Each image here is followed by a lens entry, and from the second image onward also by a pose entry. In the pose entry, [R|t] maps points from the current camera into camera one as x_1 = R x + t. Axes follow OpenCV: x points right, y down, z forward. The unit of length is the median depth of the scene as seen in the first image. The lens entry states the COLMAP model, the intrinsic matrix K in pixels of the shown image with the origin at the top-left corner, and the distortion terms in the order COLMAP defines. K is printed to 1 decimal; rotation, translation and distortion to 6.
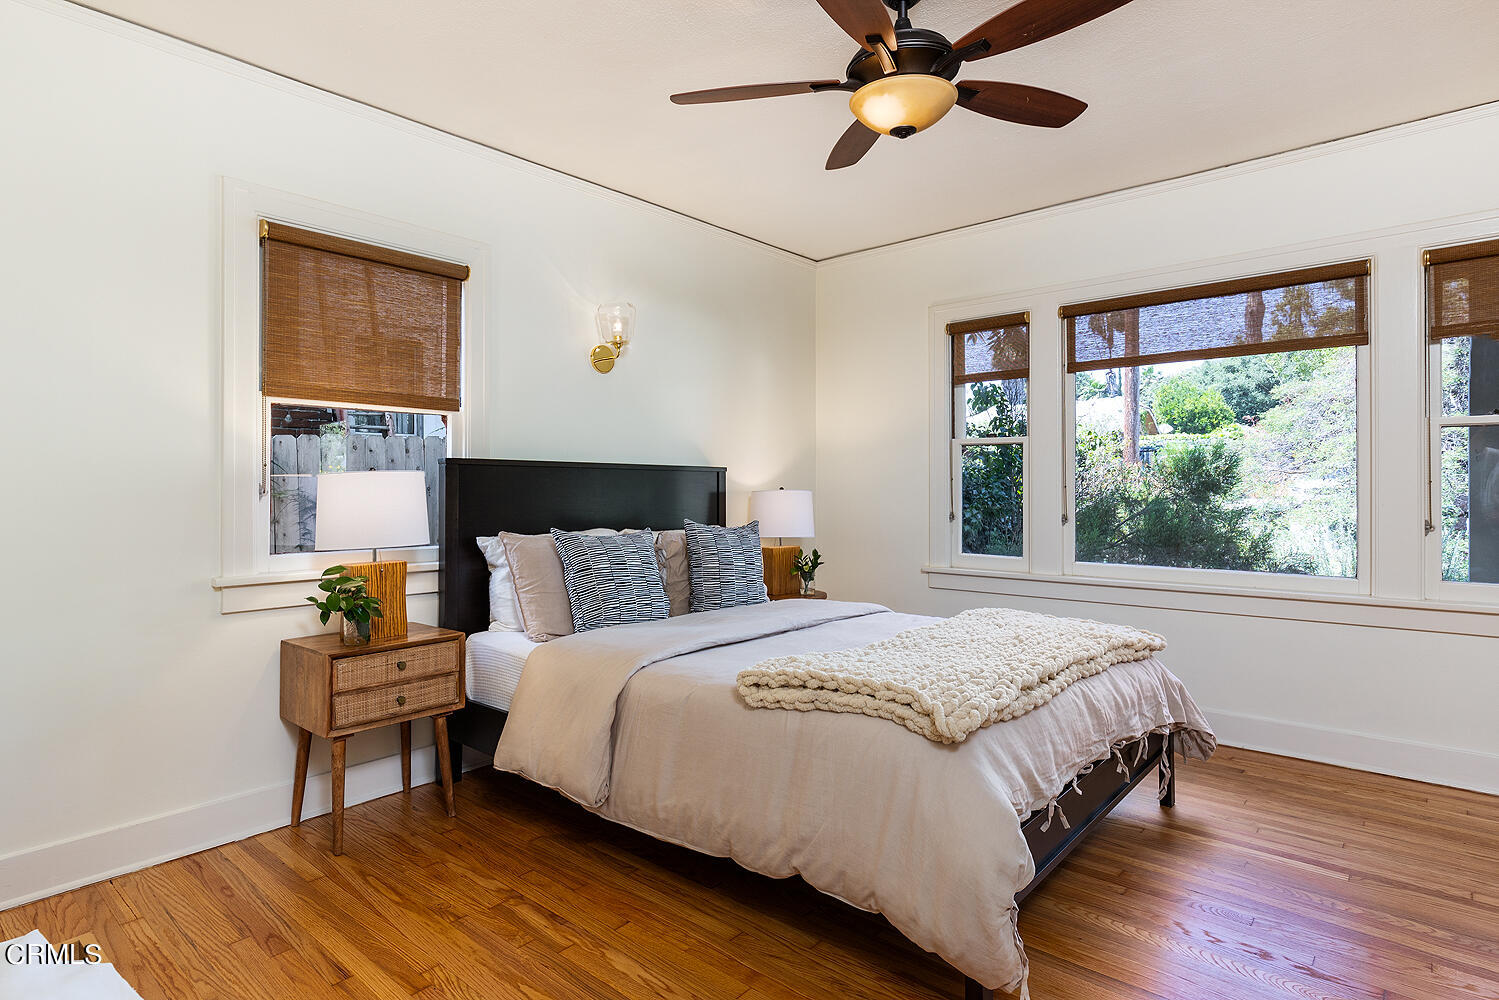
lens RADIAL K [[798.0, 0, 747.3], [0, 798.0, 480.9], [0, 0, 1]] dist [-0.002967, -0.000064]
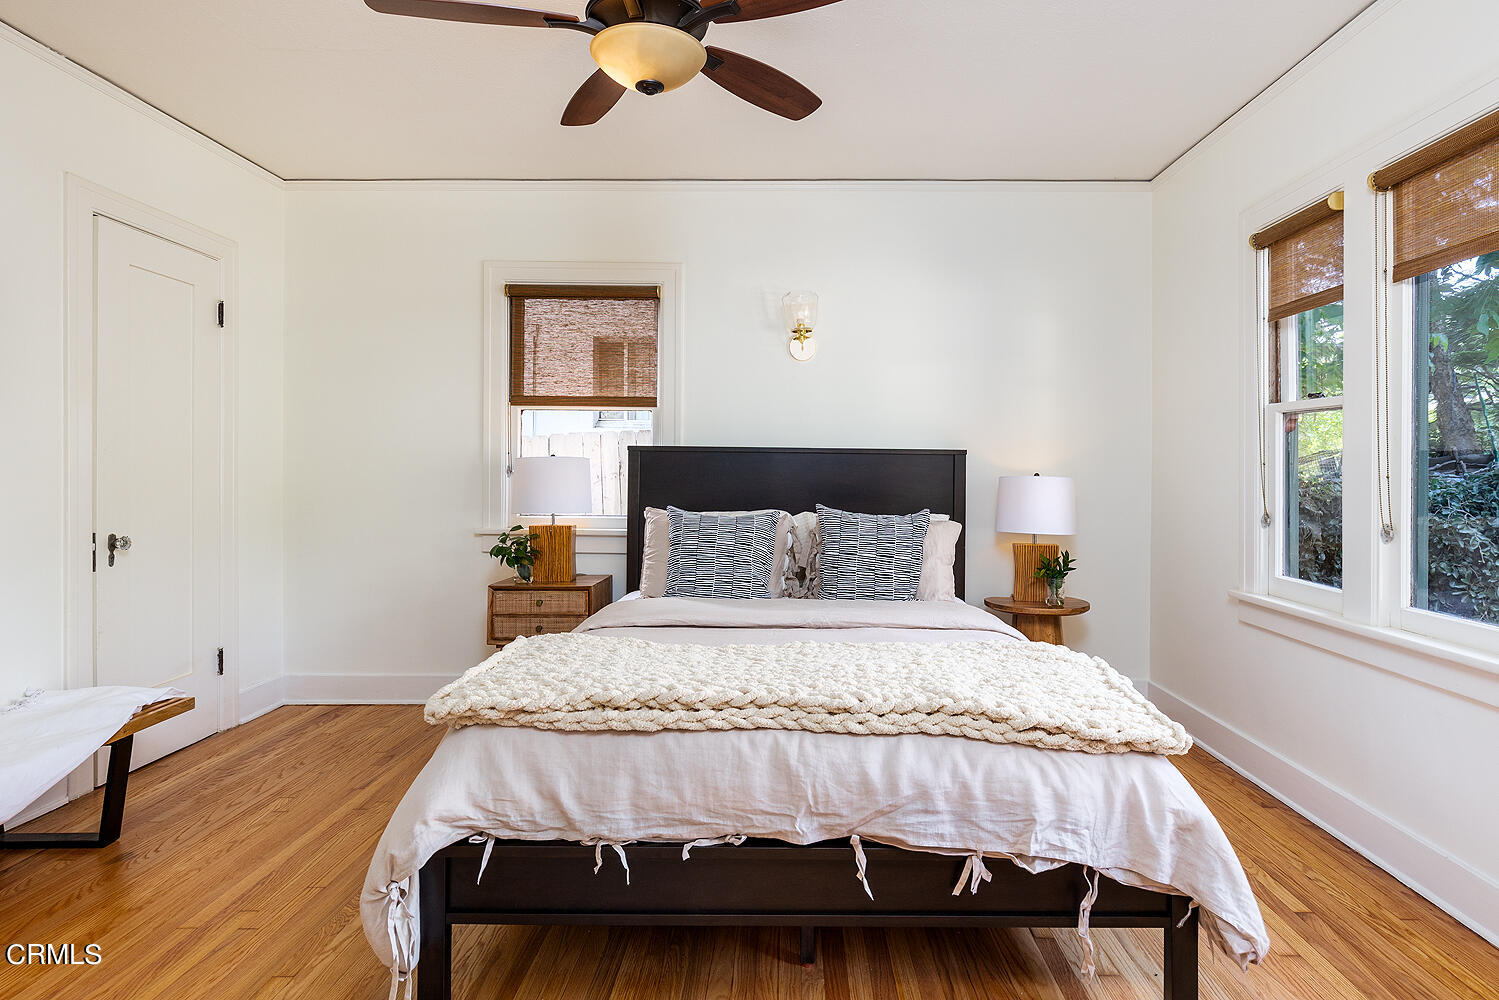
lens RADIAL K [[807.6, 0, 782.3], [0, 807.6, 470.1], [0, 0, 1]] dist [-0.002107, -0.000522]
pose [[0.656423, 0.009605, -0.754332, 0.779025], [-0.003198, 0.999945, 0.009950, -0.003834], [0.754387, -0.004119, 0.656417, 0.389267]]
